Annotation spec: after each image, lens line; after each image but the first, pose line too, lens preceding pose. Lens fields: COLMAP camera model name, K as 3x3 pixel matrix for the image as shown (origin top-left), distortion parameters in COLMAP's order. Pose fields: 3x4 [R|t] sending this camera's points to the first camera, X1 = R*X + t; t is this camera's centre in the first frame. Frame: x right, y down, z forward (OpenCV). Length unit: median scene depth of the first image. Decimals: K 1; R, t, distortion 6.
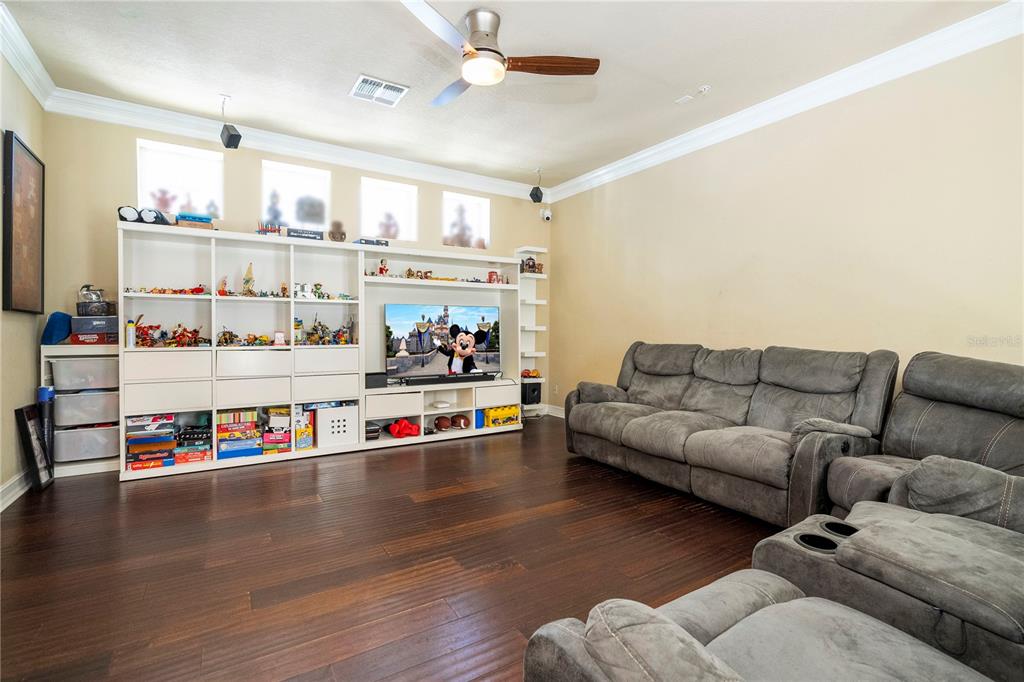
lens RADIAL K [[483.9, 0, 512.9], [0, 483.9, 345.9], [0, 0, 1]] dist [0.032497, 0.000316]
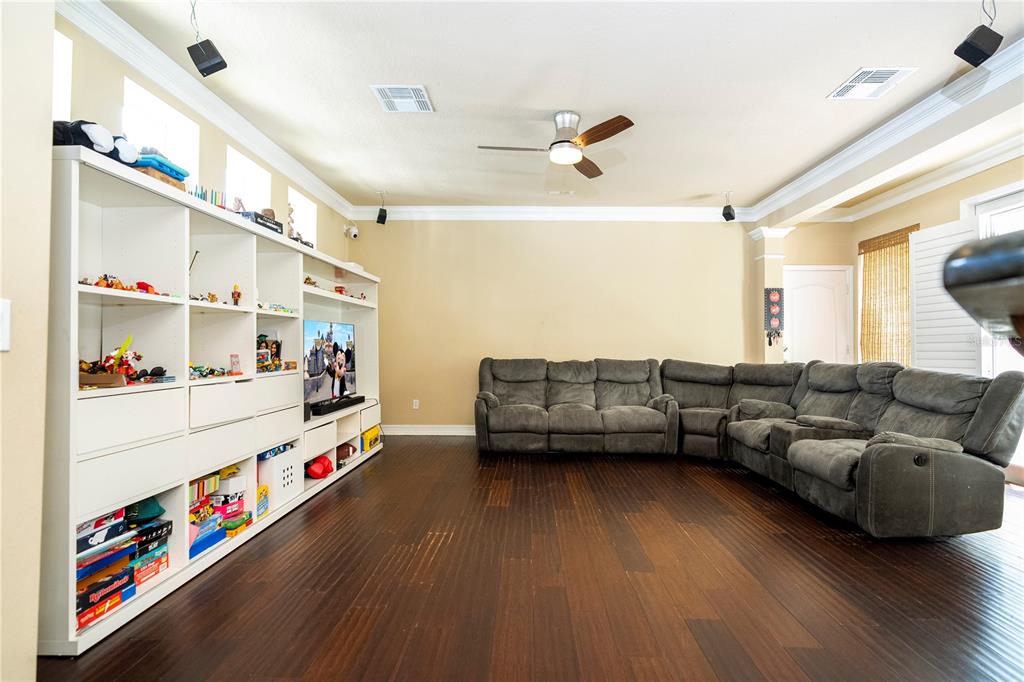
lens RADIAL K [[461.7, 0, 517.2], [0, 461.7, 338.4], [0, 0, 1]] dist [-0.005927, 0.001303]
pose [[0.559032, 0.012673, 0.829049, -0.812106], [0.021253, 0.999336, -0.029606, -0.023493], [-0.828874, 0.034170, 0.558391, 0.307350]]
